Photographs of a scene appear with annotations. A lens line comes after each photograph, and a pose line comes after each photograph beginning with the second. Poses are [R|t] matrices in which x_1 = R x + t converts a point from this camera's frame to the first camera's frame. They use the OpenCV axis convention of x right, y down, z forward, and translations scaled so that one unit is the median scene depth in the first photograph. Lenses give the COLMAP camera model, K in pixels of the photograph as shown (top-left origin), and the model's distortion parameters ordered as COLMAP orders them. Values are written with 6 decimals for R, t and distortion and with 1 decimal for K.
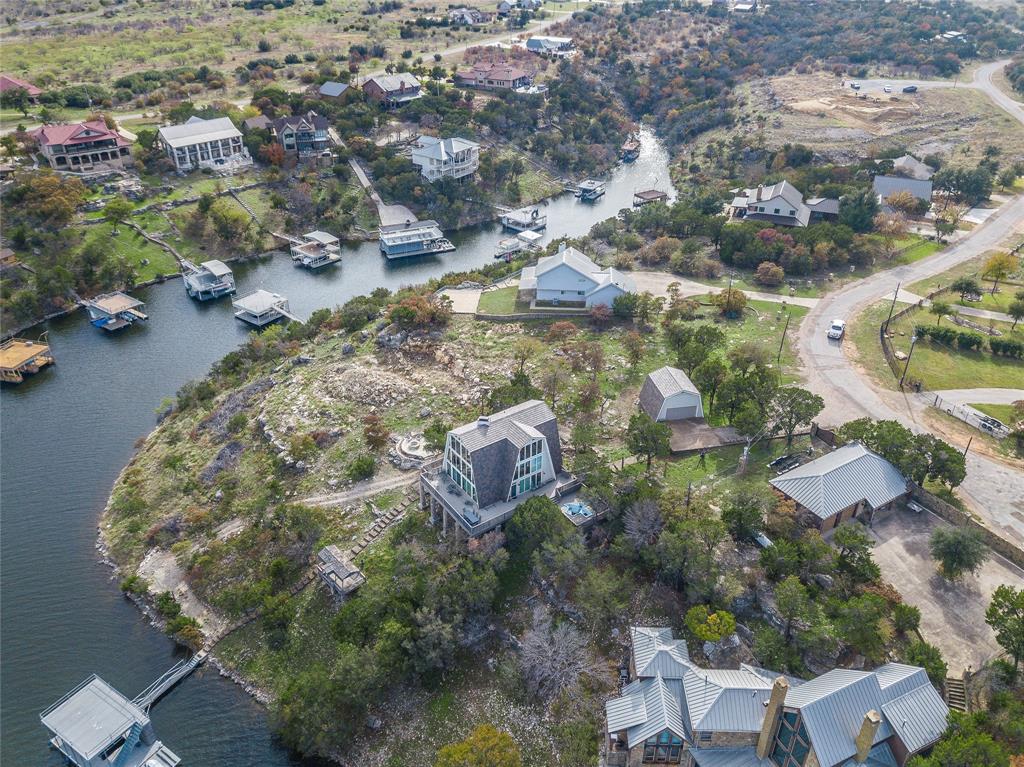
lens RADIAL K [[785.1, 0, 512.0], [0, 785.1, 383.5], [0, 0, 1]] dist [0.017797, -0.012606]
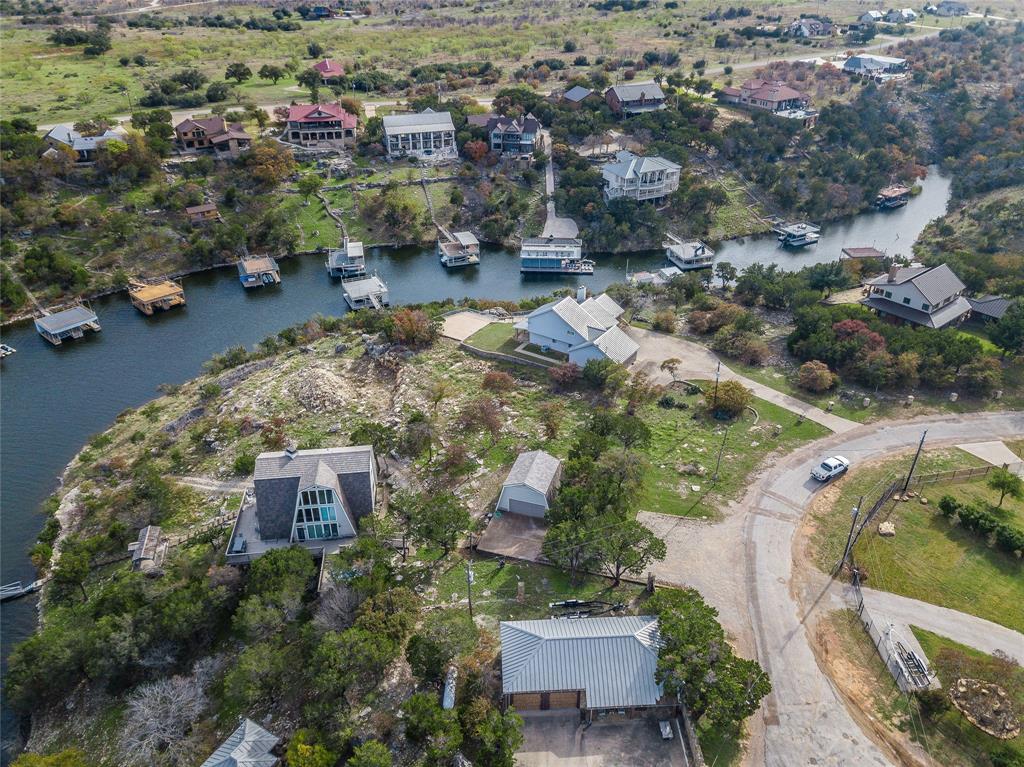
lens RADIAL K [[785.1, 0, 512.0], [0, 785.1, 383.5], [0, 0, 1]] dist [0.017797, -0.012606]
pose [[0.875303, 0.242259, -0.418517, 0.259398], [-0.243102, 0.968593, 0.052236, -0.066490], [0.418027, 0.056020, 0.906706, 0.110252]]
